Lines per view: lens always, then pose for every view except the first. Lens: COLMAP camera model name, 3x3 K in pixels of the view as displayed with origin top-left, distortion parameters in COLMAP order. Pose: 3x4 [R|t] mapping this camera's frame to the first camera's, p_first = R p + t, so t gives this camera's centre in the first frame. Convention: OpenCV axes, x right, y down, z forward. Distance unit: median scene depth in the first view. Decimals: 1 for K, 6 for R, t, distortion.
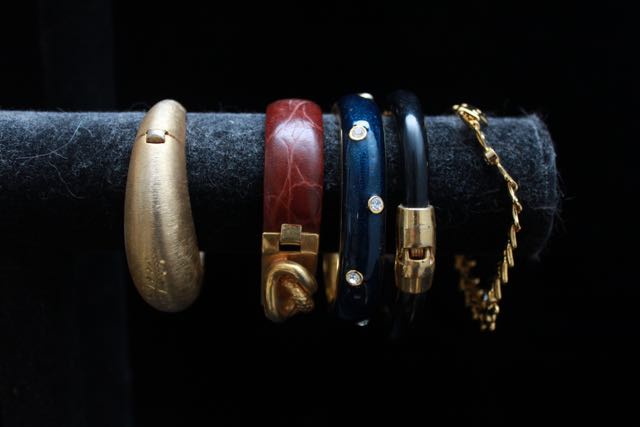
lens RADIAL K [[862.7, 0, 320.0], [0, 862.7, 213.5], [0, 0, 1]] dist [-0.052724, -0.001731]
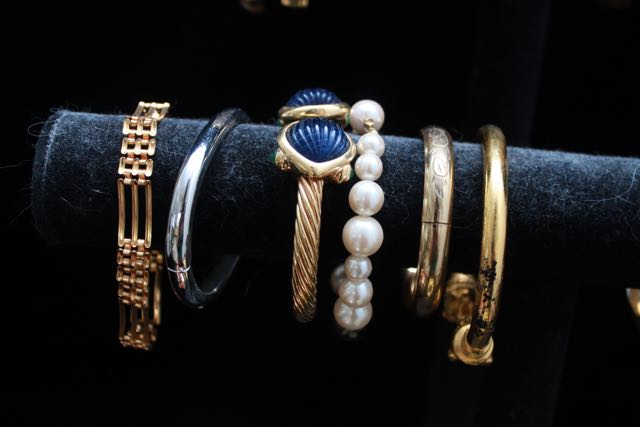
lens RADIAL K [[862.7, 0, 320.0], [0, 862.7, 213.5], [0, 0, 1]] dist [-0.052724, -0.001731]
pose [[0.997175, 0.062841, 0.041138, -0.720460], [-0.063280, 0.997951, 0.009461, -0.037705], [-0.040459, -0.012038, 0.999109, -0.043613]]
